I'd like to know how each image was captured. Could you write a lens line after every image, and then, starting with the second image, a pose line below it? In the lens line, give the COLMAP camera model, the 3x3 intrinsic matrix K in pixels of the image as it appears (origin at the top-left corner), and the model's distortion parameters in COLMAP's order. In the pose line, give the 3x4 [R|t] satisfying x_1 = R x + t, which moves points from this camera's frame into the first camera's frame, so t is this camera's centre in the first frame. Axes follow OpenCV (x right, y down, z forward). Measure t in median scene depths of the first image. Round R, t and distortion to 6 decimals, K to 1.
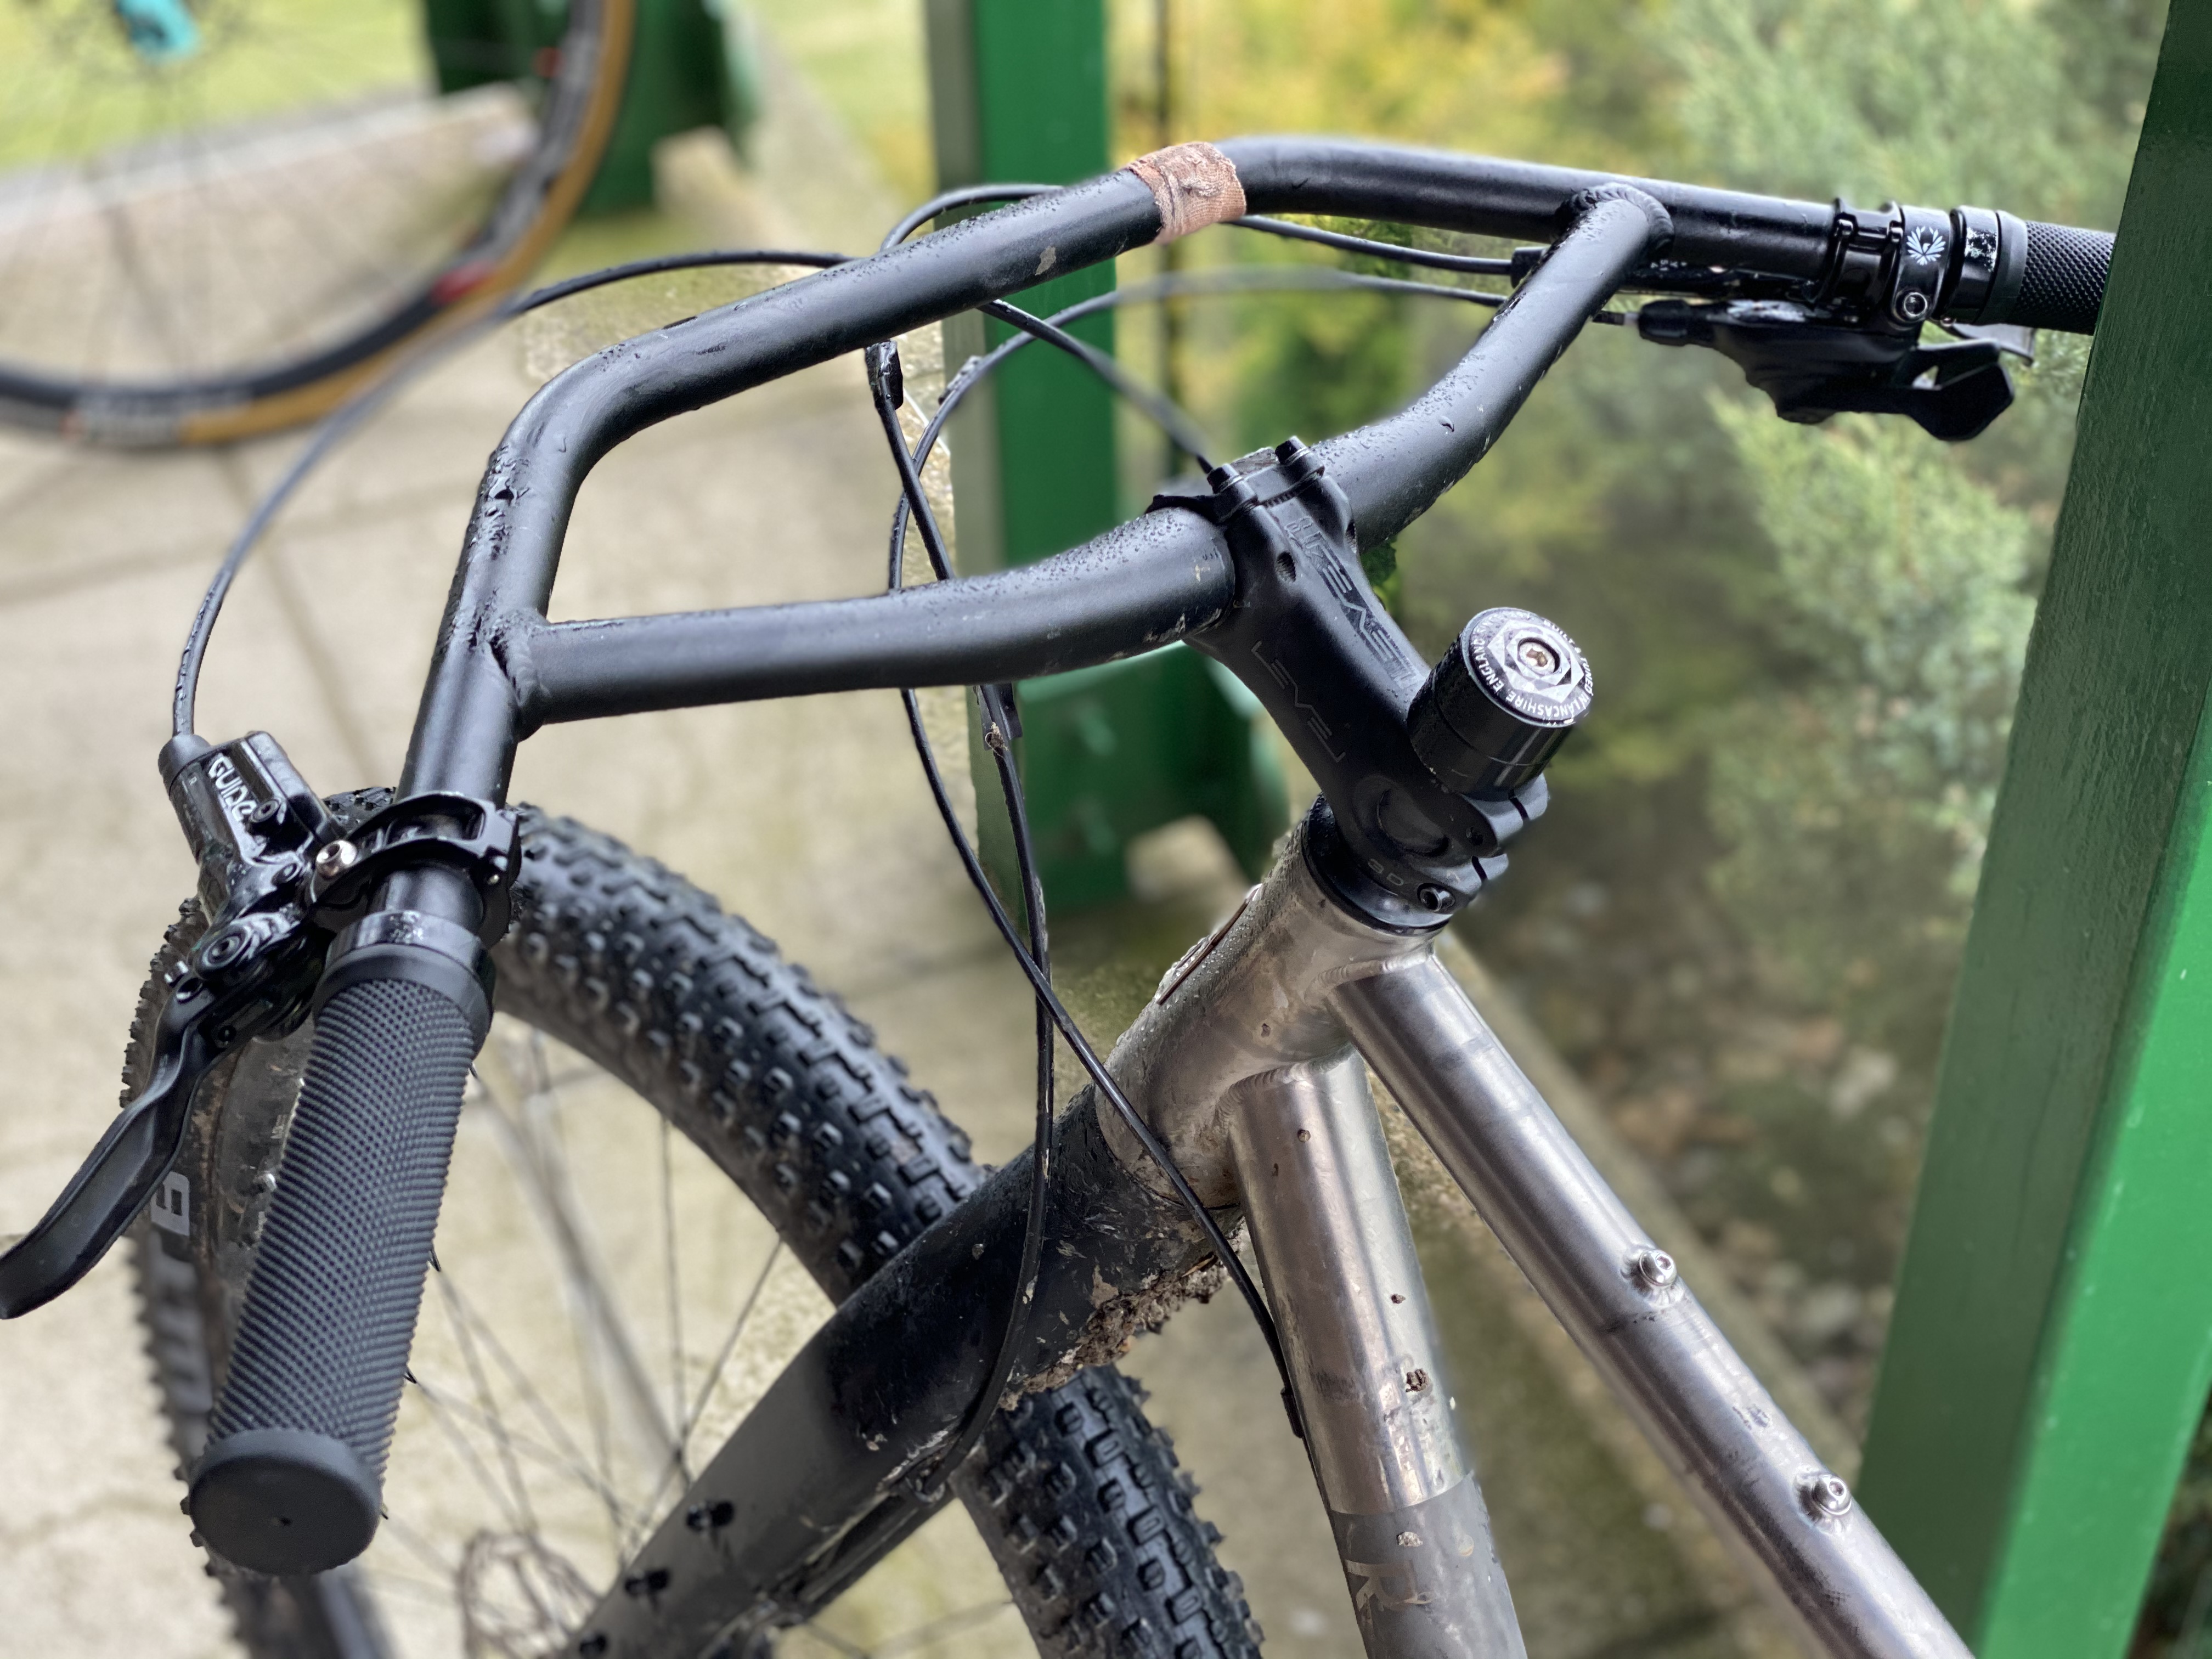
lens RADIAL K [[3307.6, 0, 1106.0], [0, 3307.6, 829.5], [0, 0, 1]] dist [0.107048, -0.051209]
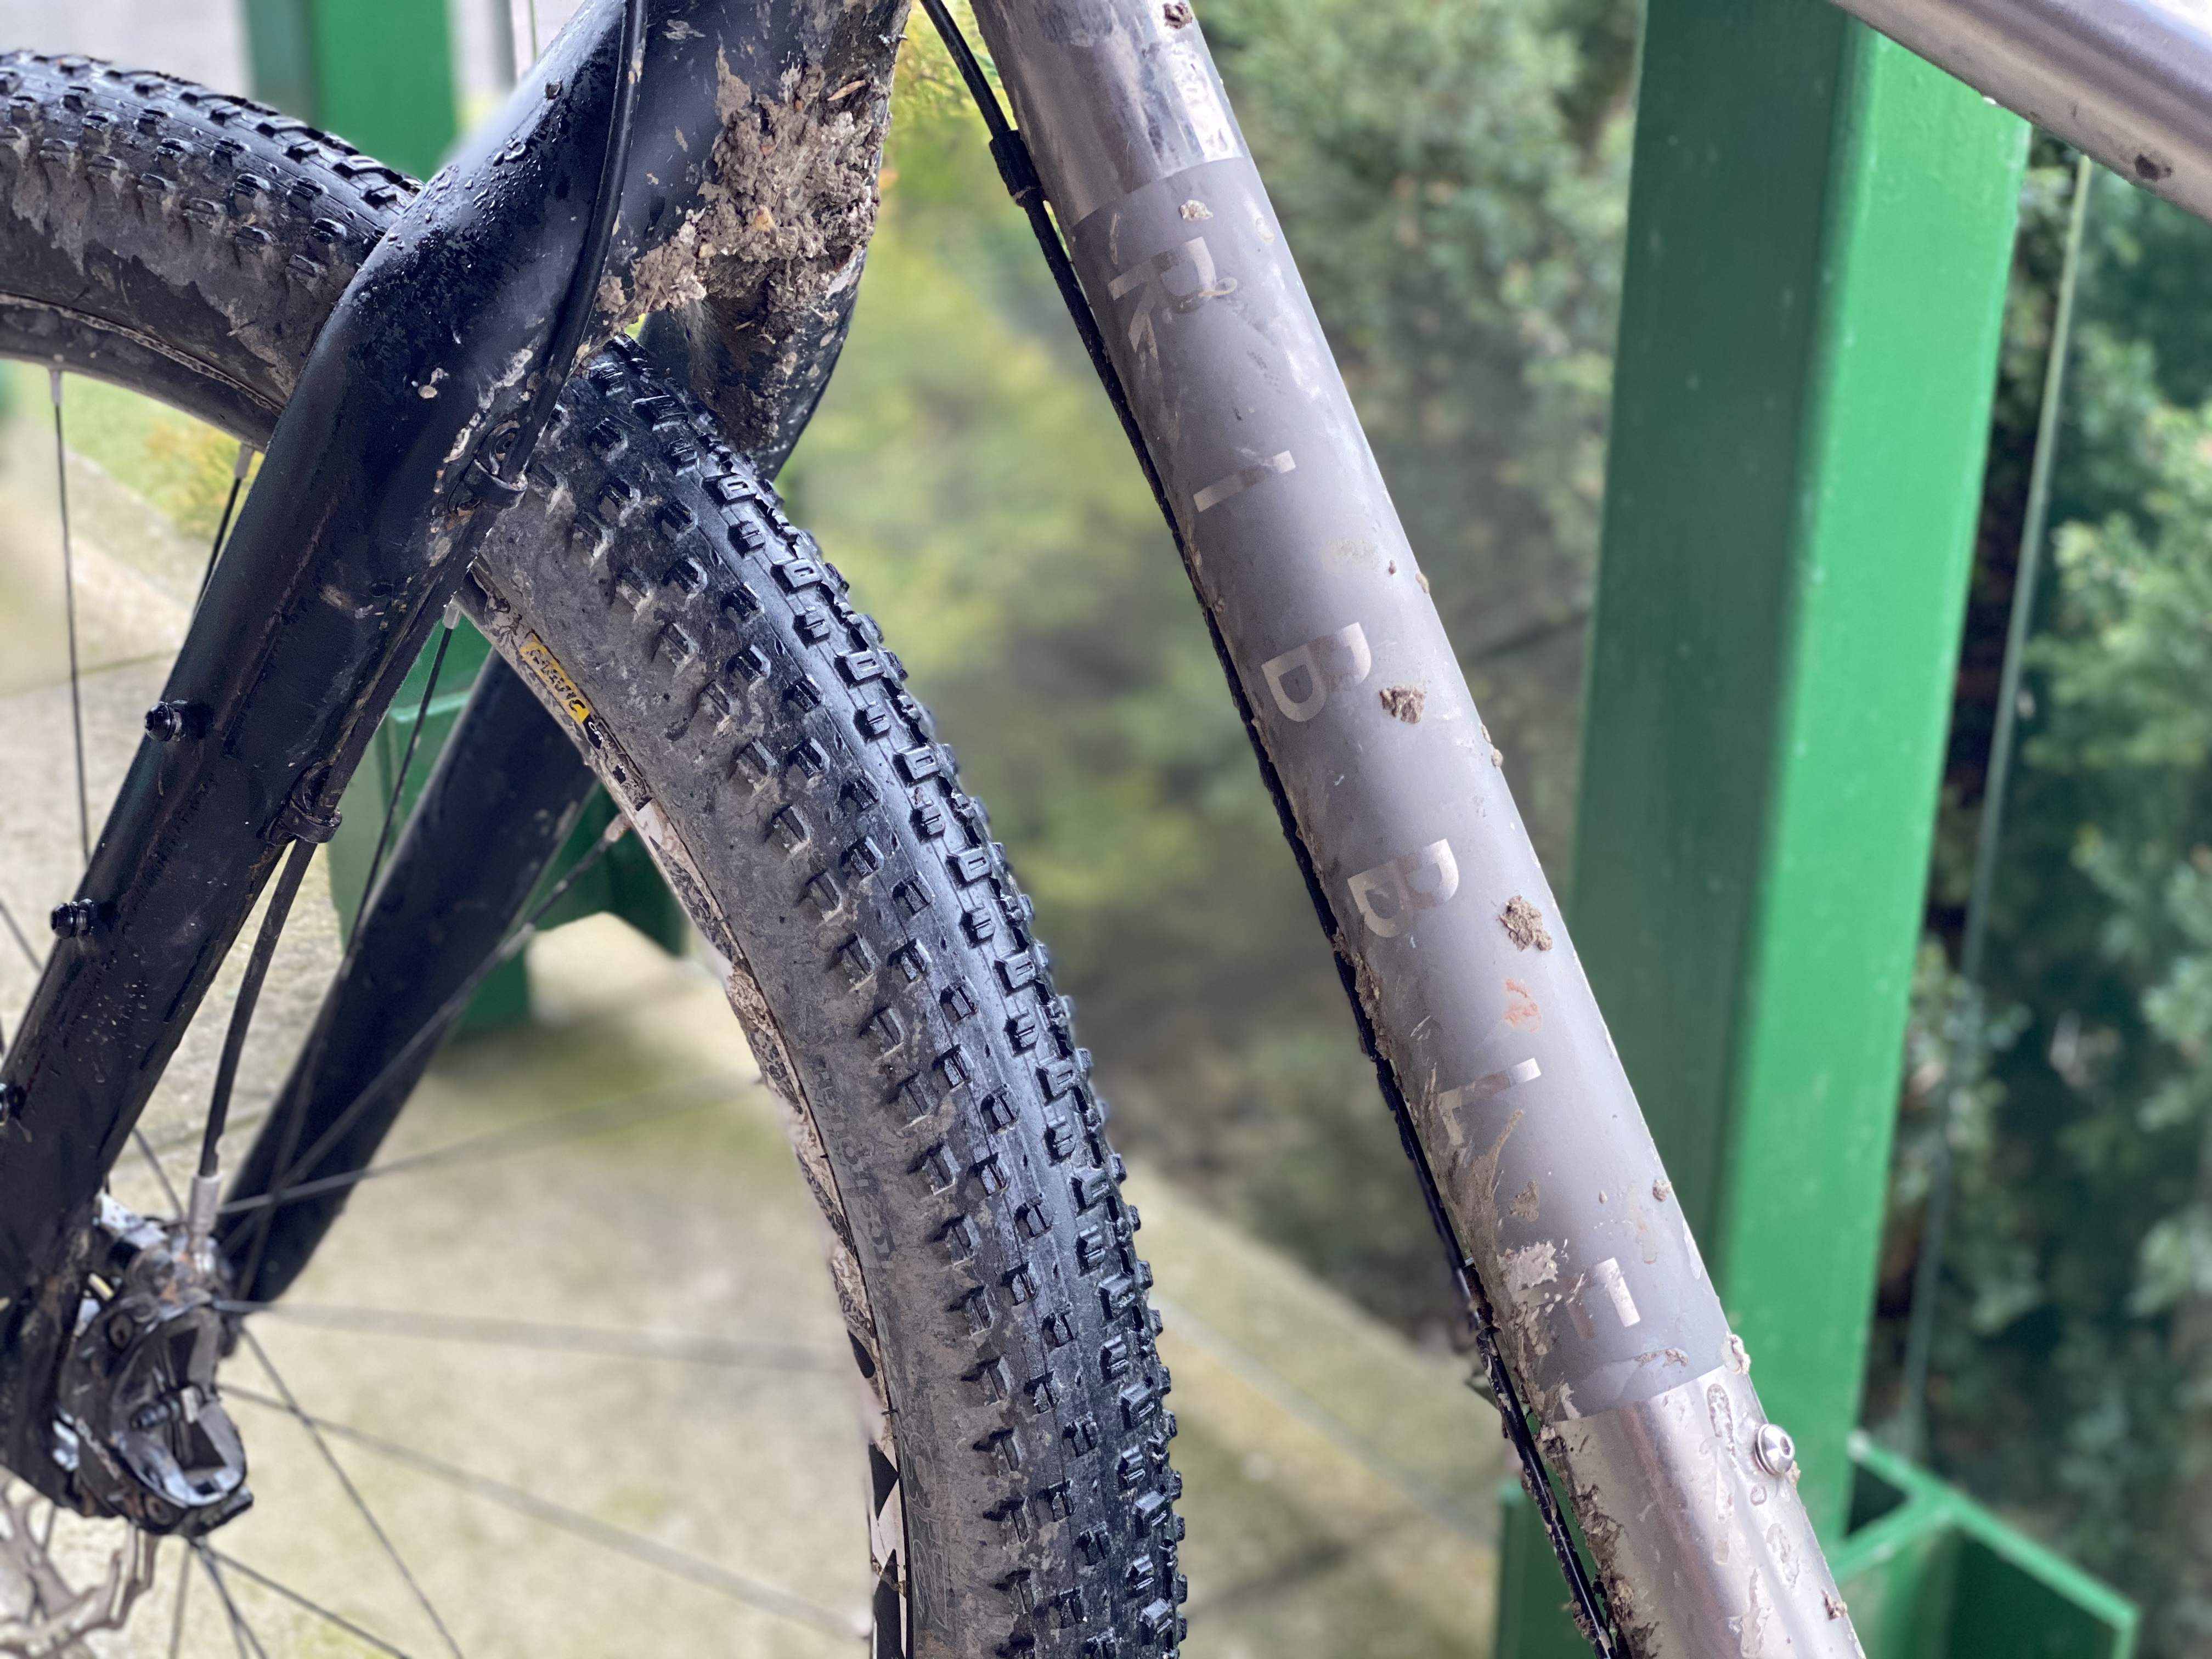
lens RADIAL K [[3307.6, 0, 1106.0], [0, 3307.6, 829.5], [0, 0, 1]] dist [0.107048, -0.051209]
pose [[0.969212, -0.079840, 0.232924, -0.100648], [0.140526, 0.956140, -0.257001, 0.471765], [-0.202189, 0.281820, 0.937921, 0.296477]]
